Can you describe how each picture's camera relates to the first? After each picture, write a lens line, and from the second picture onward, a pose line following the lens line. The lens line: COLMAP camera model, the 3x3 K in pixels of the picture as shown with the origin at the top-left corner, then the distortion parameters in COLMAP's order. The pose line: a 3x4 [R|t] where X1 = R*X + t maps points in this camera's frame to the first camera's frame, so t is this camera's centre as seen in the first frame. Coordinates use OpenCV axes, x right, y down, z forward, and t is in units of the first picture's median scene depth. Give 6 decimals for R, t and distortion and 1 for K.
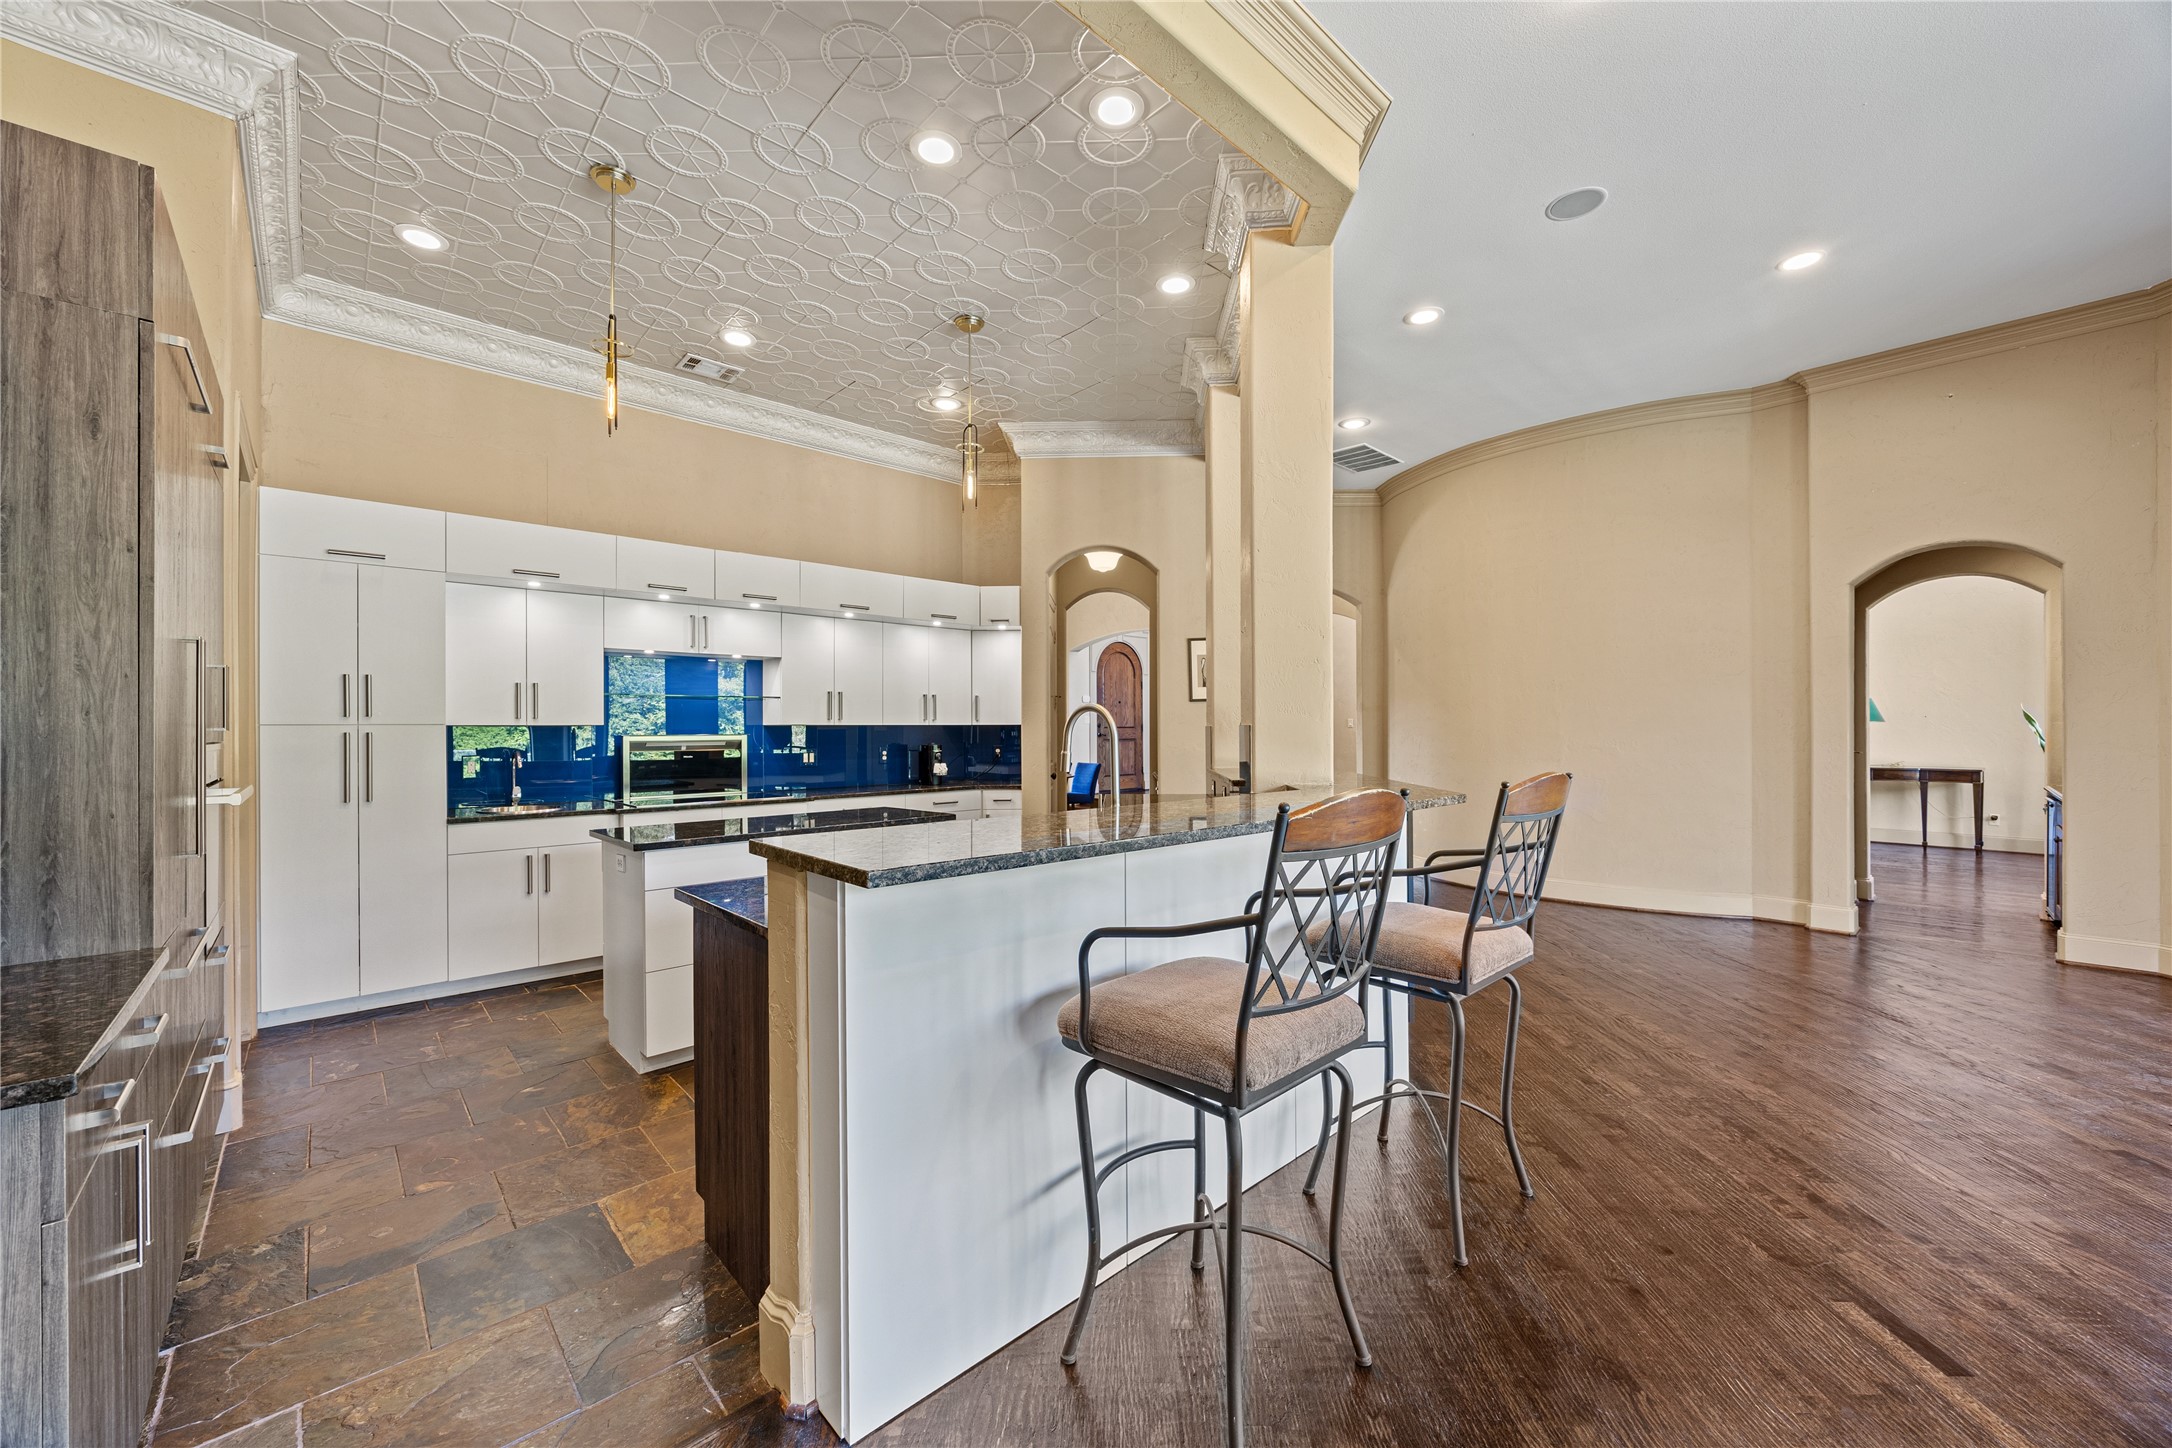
lens RADIAL K [[828.9, 0, 1089.7], [0, 828.9, 732.8], [0, 0, 1]] dist [-0.001881, -0.000095]
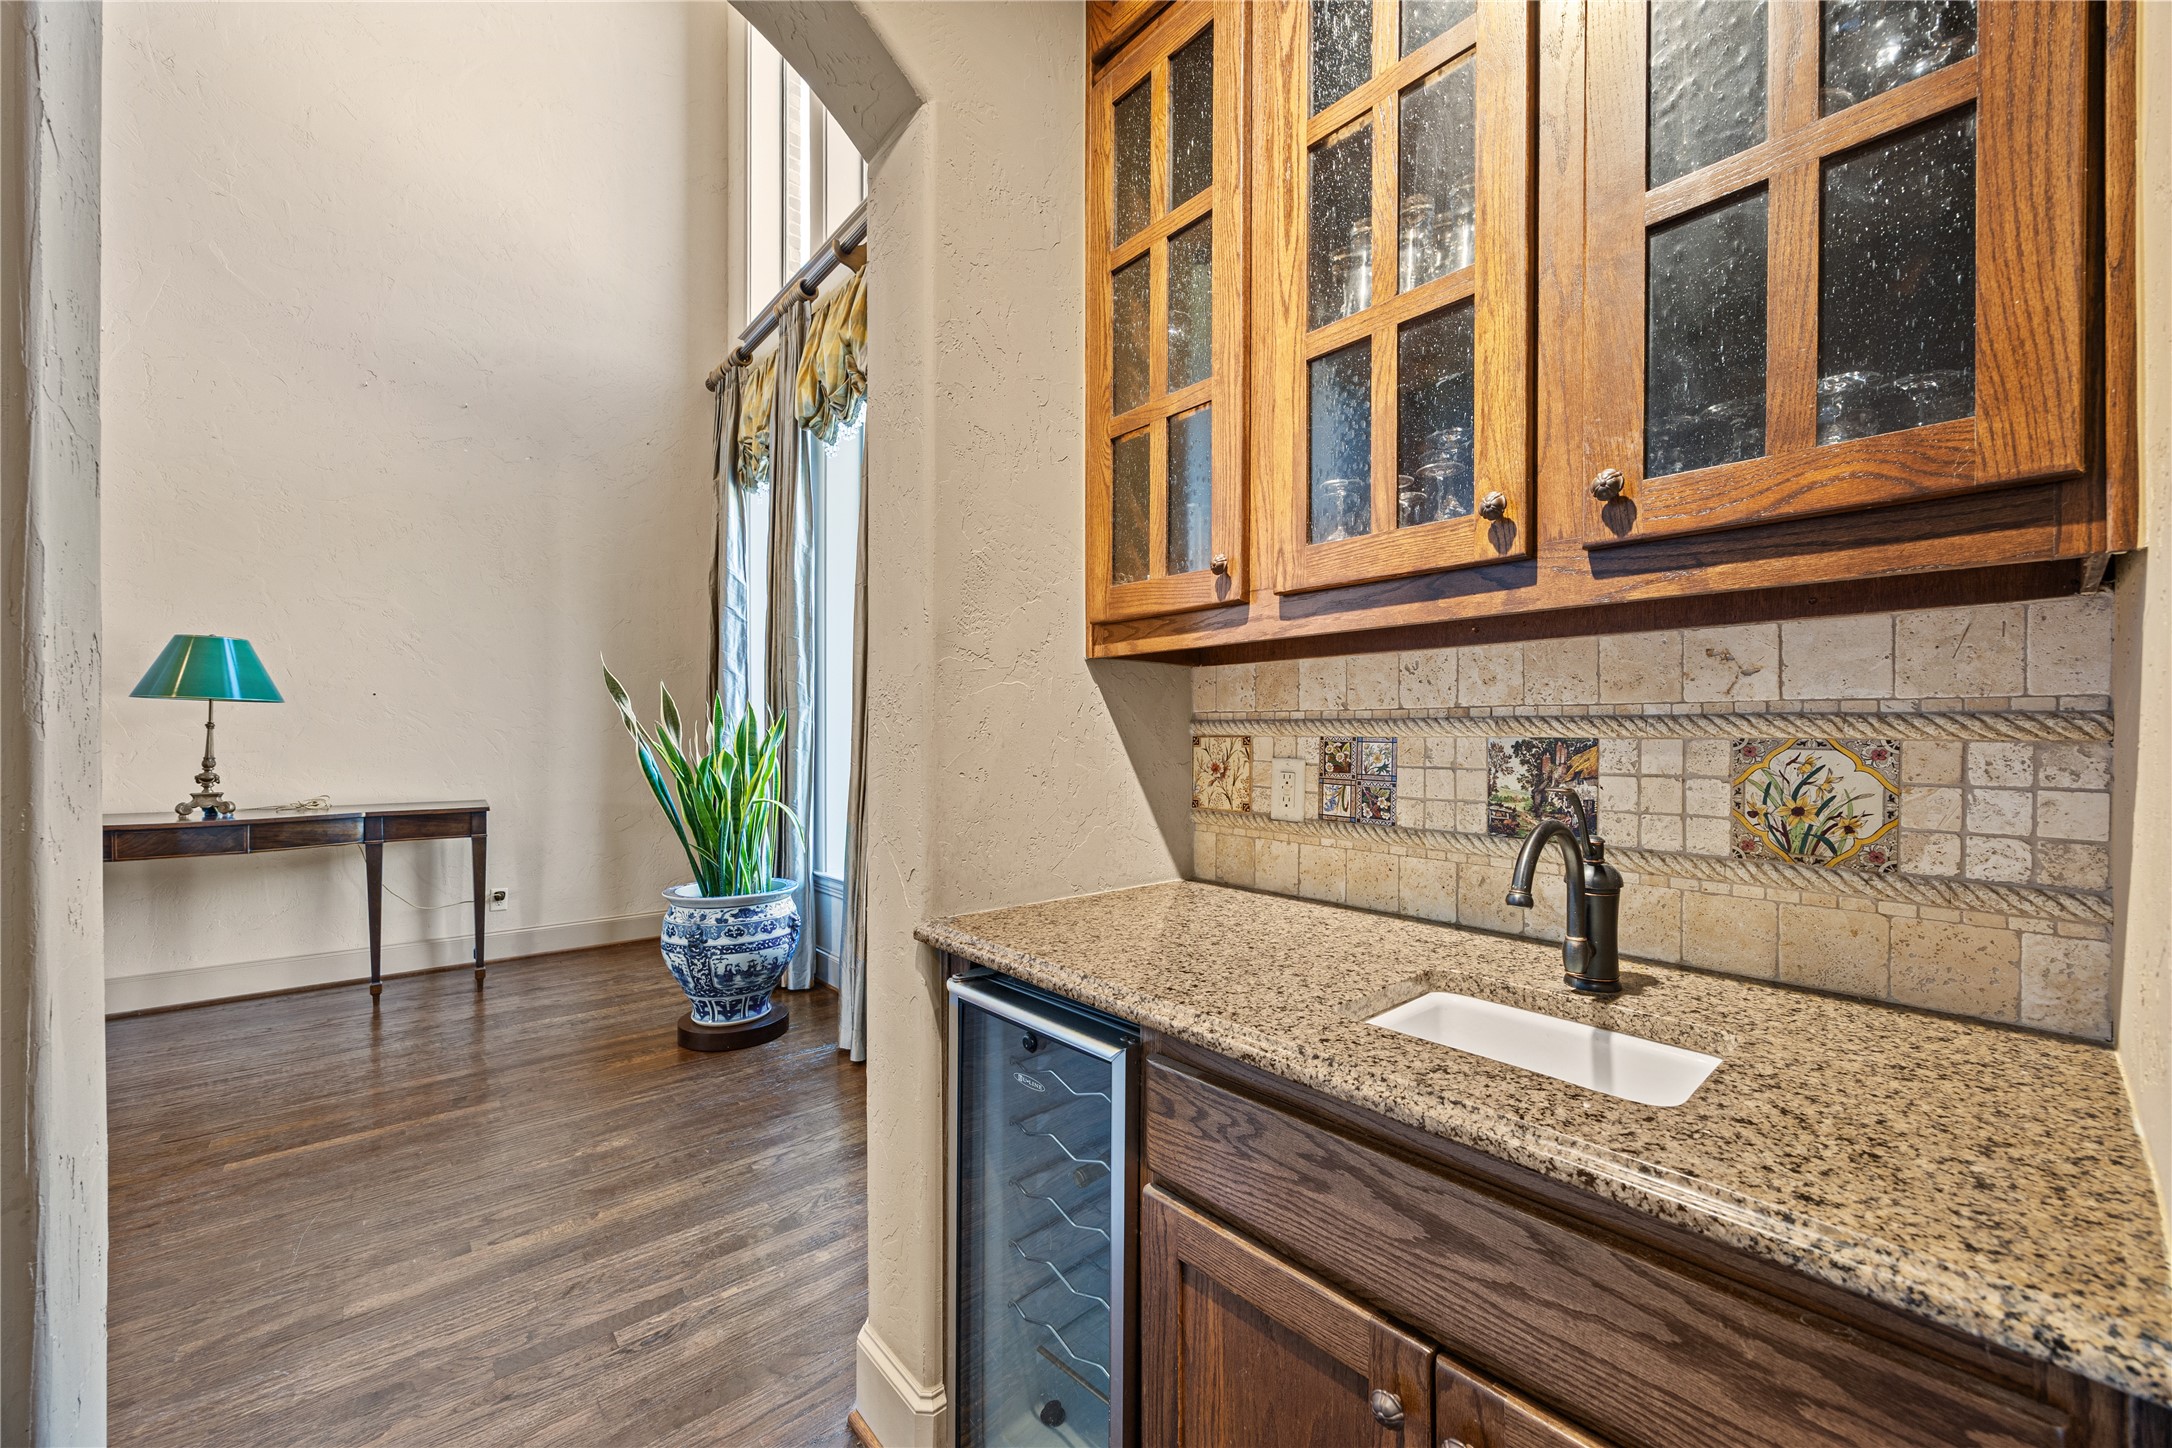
lens RADIAL K [[828.9, 0, 1090.3], [0, 828.9, 728.2], [0, 0, 1]] dist [-0.001881, -0.000095]
pose [[0.060571, -0.003048, 0.998159, 0.602693], [0.001195, 0.999995, 0.002982, -0.001012], [-0.998163, 0.001012, 0.060574, 0.602700]]
